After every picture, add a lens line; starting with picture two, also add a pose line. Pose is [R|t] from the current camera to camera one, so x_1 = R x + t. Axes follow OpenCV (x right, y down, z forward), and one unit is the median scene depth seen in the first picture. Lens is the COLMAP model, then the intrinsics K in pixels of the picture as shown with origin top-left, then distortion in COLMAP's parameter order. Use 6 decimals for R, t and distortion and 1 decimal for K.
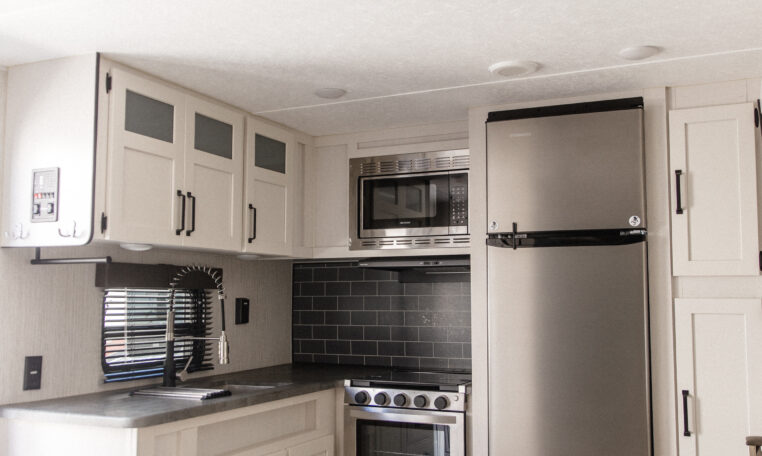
lens RADIAL K [[780.0, 0, 366.7], [0, 780.0, 237.7], [0, 0, 1]] dist [0.019150, 0.002391]
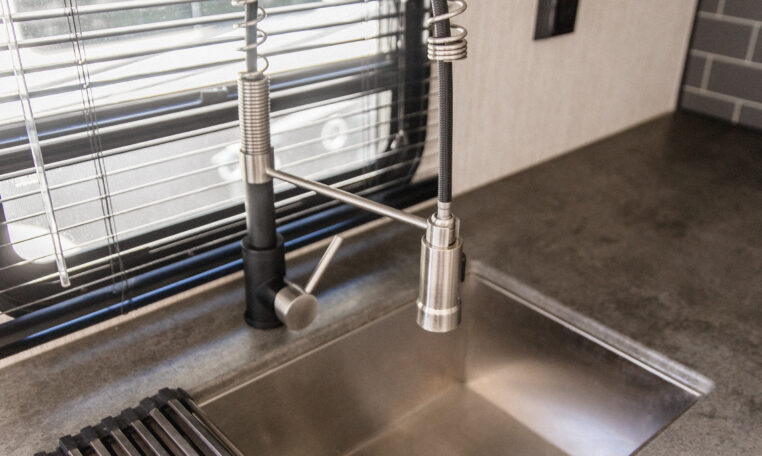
lens RADIAL K [[752.1, 0, 381.0], [0, 752.1, 228.0], [0, 0, 1]] dist [0.012056, 0.003106]
pose [[0.924326, 0.194394, -0.328380, -0.097170], [0.006019, 0.852990, 0.521893, 0.010979], [0.381557, -0.484375, 0.787270, 0.621048]]
